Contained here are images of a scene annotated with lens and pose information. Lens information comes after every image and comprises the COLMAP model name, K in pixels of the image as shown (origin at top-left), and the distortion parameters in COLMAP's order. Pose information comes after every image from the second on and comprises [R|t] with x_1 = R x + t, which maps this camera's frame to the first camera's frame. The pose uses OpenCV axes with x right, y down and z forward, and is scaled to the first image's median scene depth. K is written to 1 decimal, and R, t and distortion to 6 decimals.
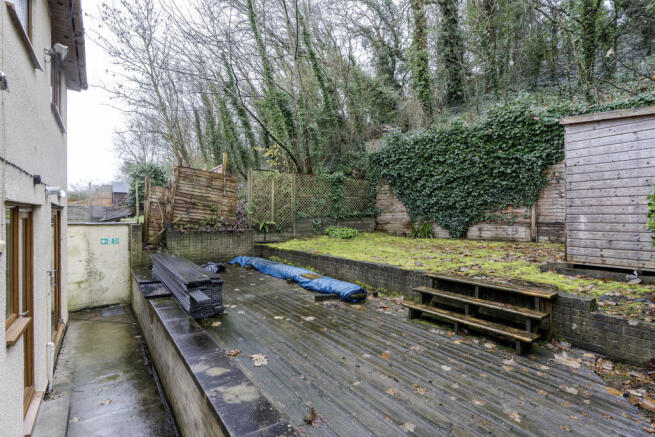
lens RADIAL K [[315.9, 0, 327.0], [0, 315.9, 216.4], [0, 0, 1]] dist [0.001128, 0.000181]
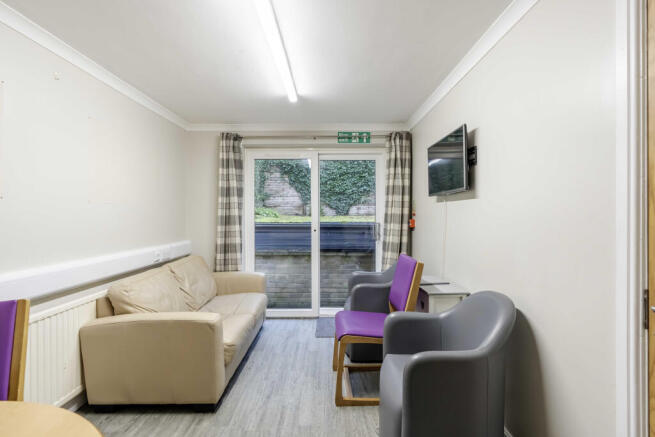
lens RADIAL K [[315.9, 0, 327.5], [0, 315.9, 217.3], [0, 0, 1]] dist [0.001128, 0.000181]
pose [[0.580411, 0.003369, 0.814317, -0.797872], [0.003235, 0.999974, -0.006443, 0.088279], [-0.814317, 0.006374, 0.580385, 0.231844]]
